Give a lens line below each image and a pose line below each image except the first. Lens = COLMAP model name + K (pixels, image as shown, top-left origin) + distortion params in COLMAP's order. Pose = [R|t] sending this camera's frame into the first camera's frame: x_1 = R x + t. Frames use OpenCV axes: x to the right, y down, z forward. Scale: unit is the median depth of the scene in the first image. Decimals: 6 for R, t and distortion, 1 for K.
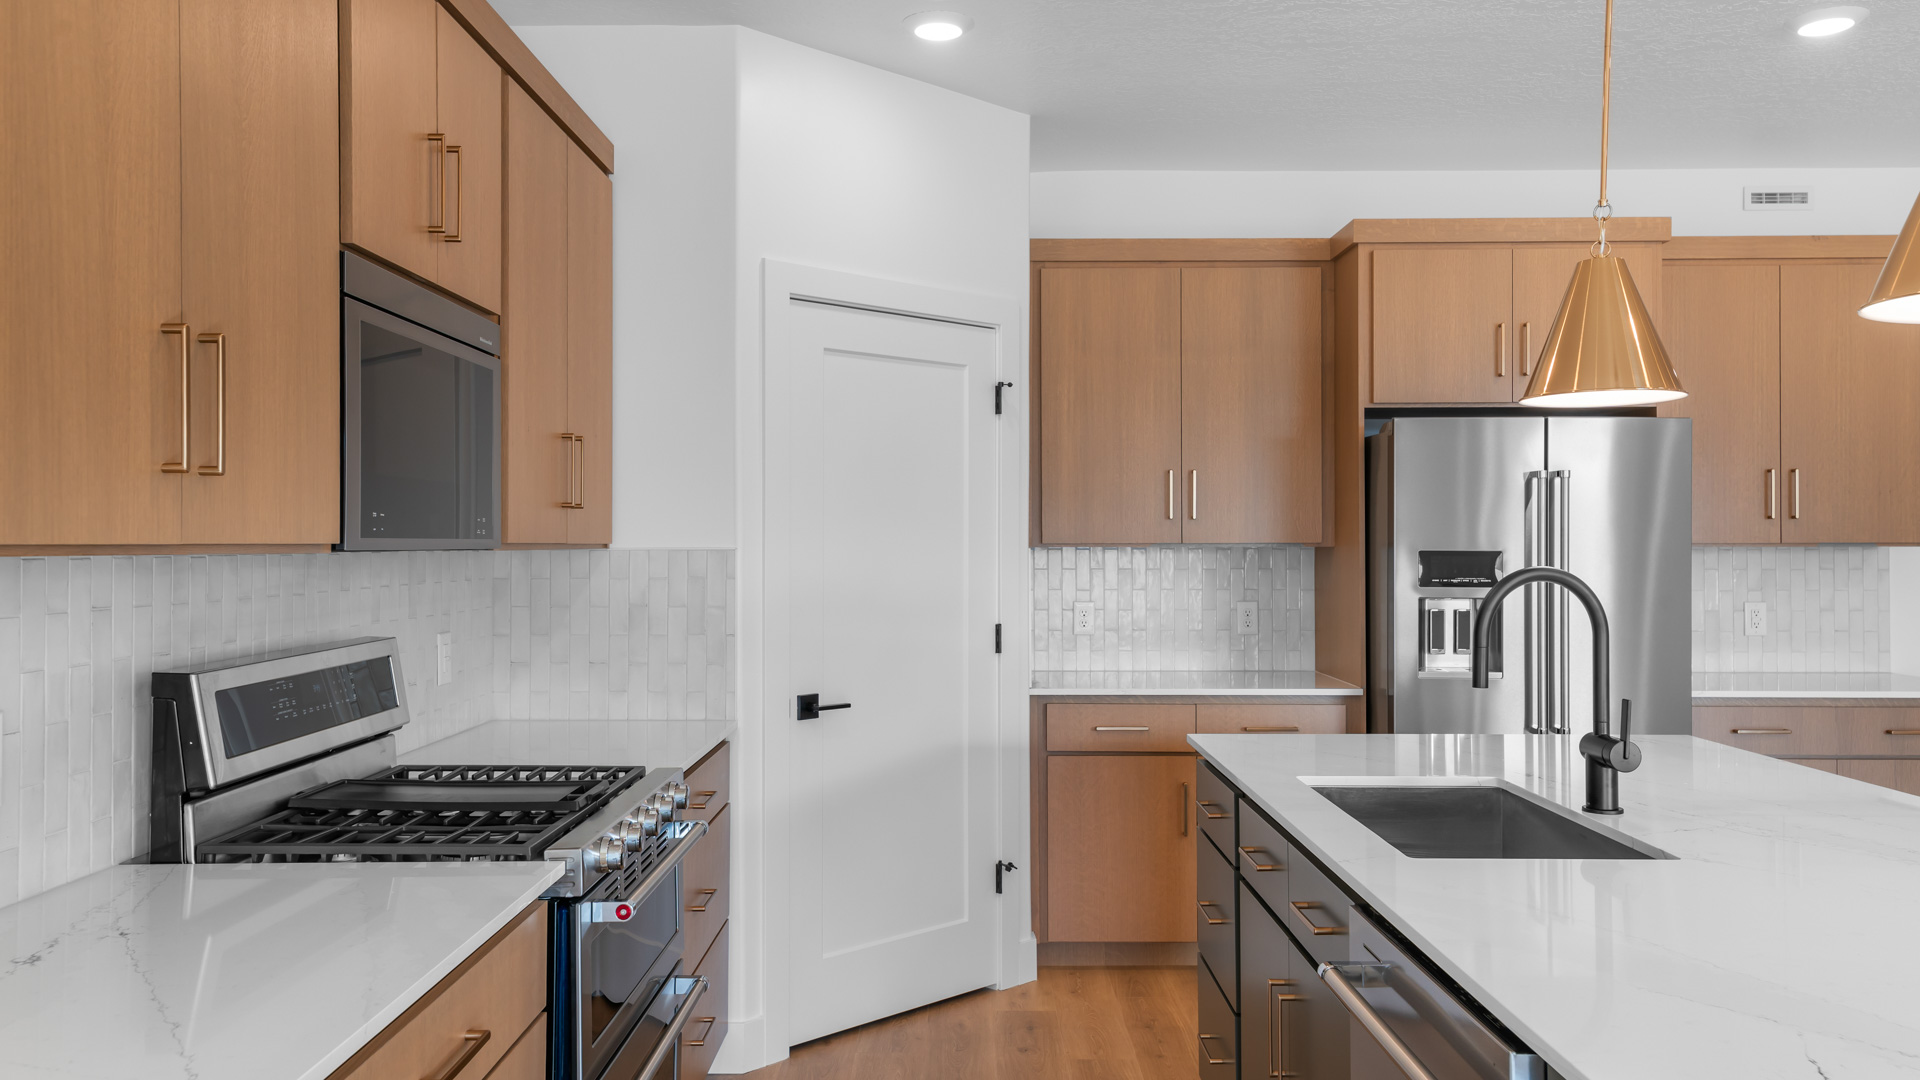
lens RADIAL K [[1475.9, 0, 960.0], [0, 1475.9, 540.0], [0, 0, 1]] dist [0.037576, 0.000973]
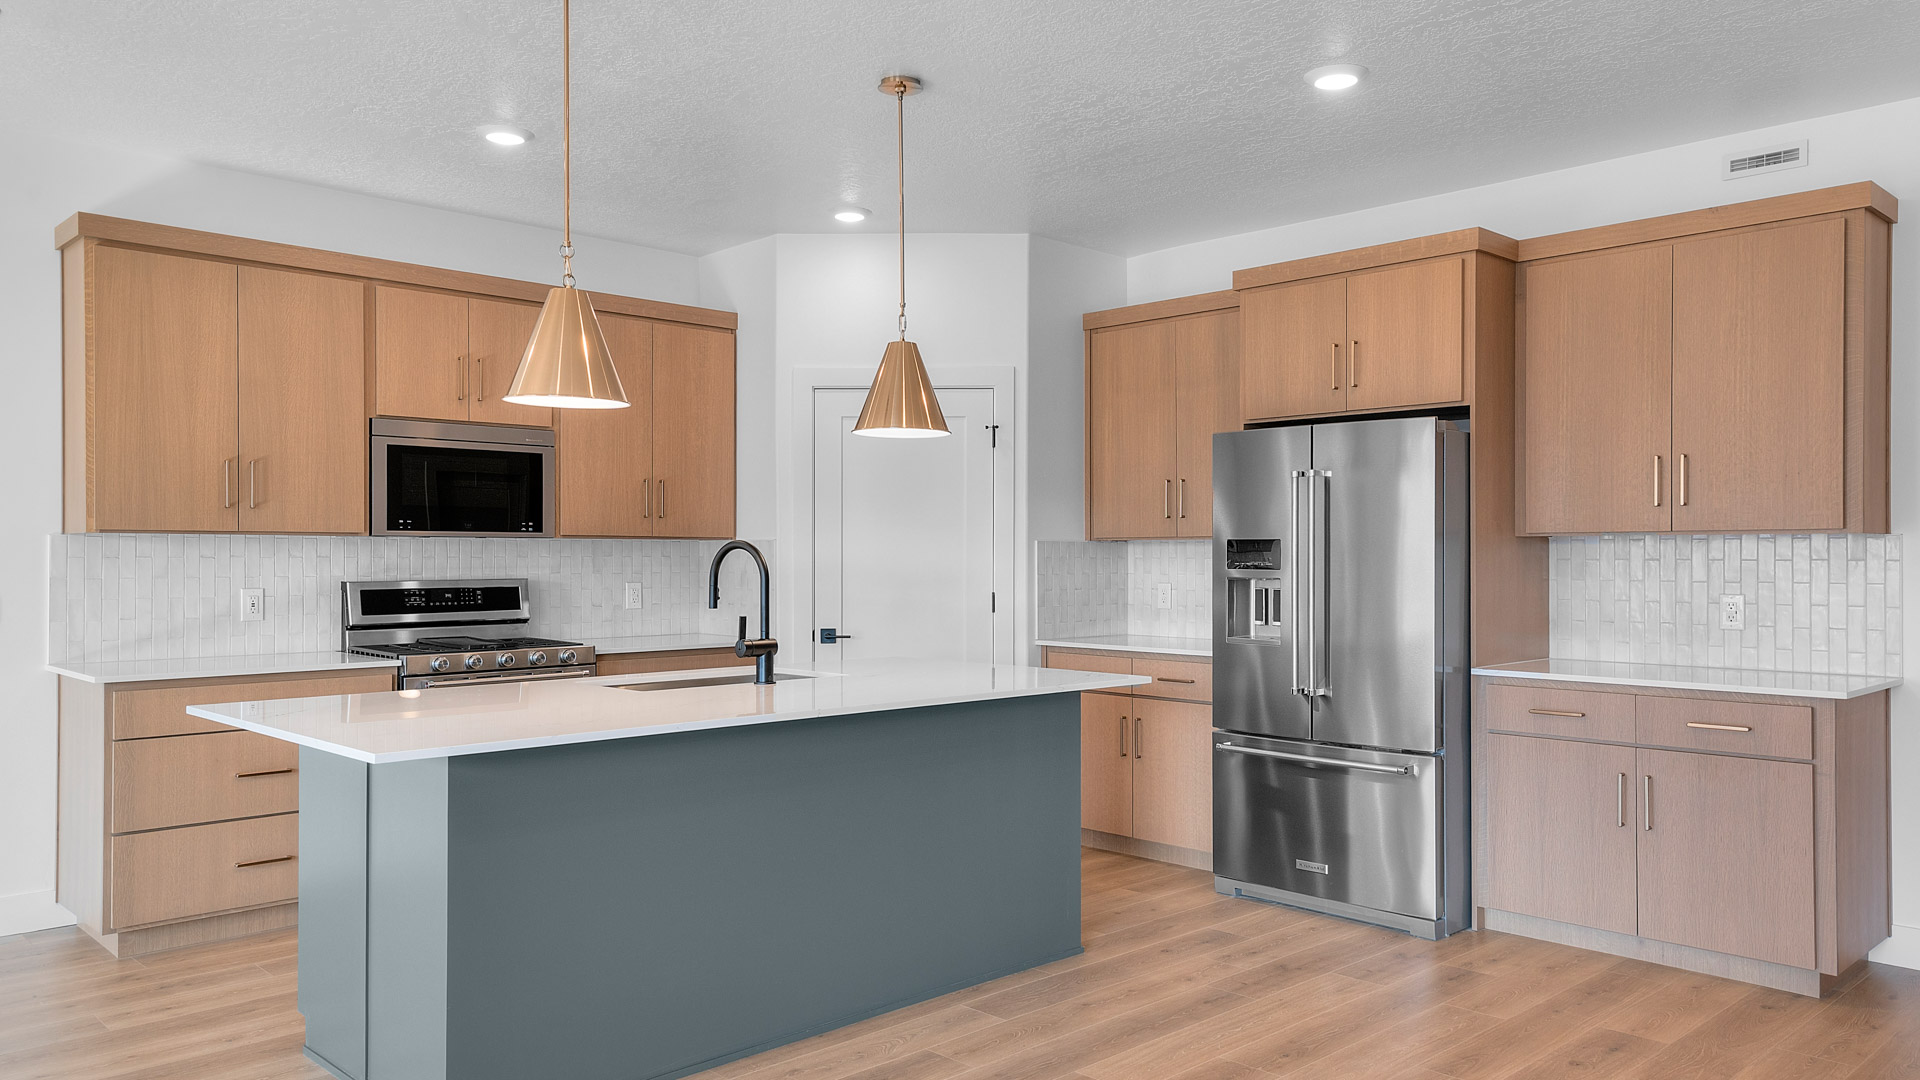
lens RADIAL K [[1376.1, 0, 961.6], [0, 1376.1, 555.6], [0, 0, 1]] dist [0.043687, 0.000580]
pose [[0.691053, 0.007280, -0.722768, 0.945026], [0.003682, 0.999901, 0.013593, 0.004794], [0.722795, -0.012055, 0.690958, 0.035459]]
